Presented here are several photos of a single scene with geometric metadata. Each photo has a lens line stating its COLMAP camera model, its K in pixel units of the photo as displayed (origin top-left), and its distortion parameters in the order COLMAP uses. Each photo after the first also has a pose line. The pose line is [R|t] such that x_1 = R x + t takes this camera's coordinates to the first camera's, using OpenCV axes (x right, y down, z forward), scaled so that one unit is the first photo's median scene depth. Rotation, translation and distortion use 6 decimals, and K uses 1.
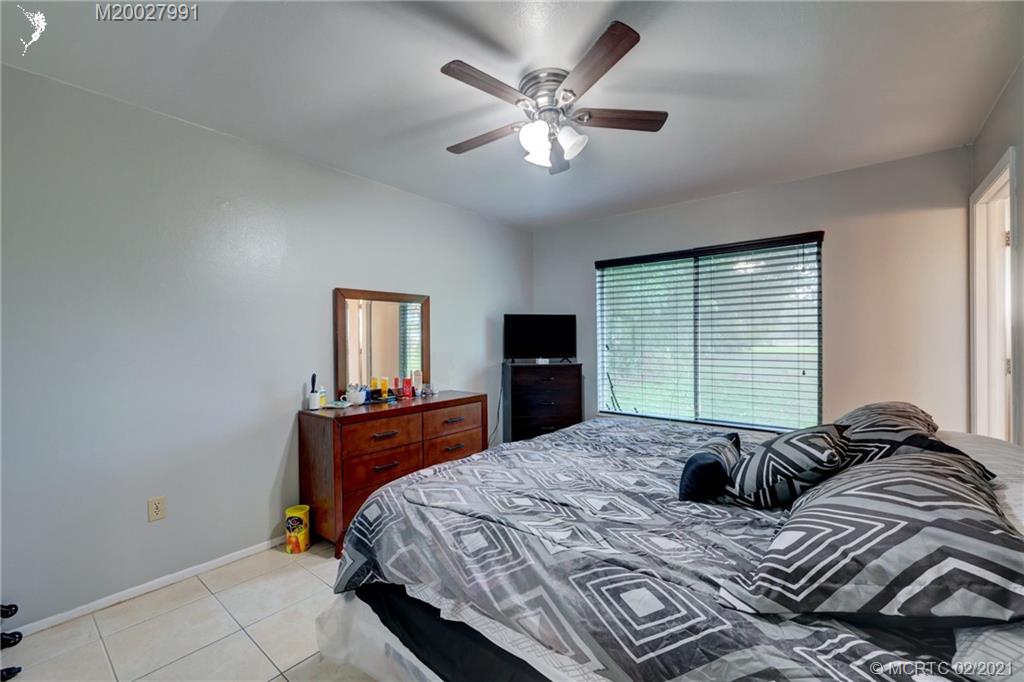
lens RADIAL K [[426.8, 0, 512.4], [0, 426.8, 338.5], [0, 0, 1]] dist [-0.000568, -0.001307]
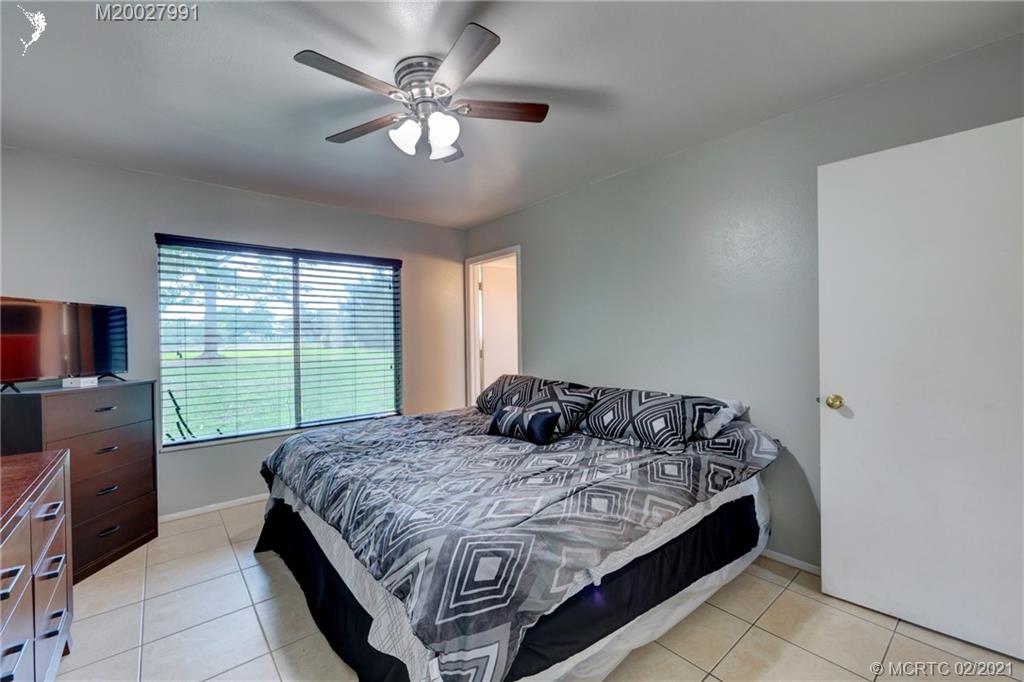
lens RADIAL K [[426.8, 0, 512.5], [0, 426.8, 340.3], [0, 0, 1]] dist [-0.000568, -0.001307]
pose [[0.183412, -0.002938, 0.983032, -1.113297], [0.014783, 0.999891, 0.000230, 0.010812], [-0.982925, 0.014490, 0.183436, 0.864140]]
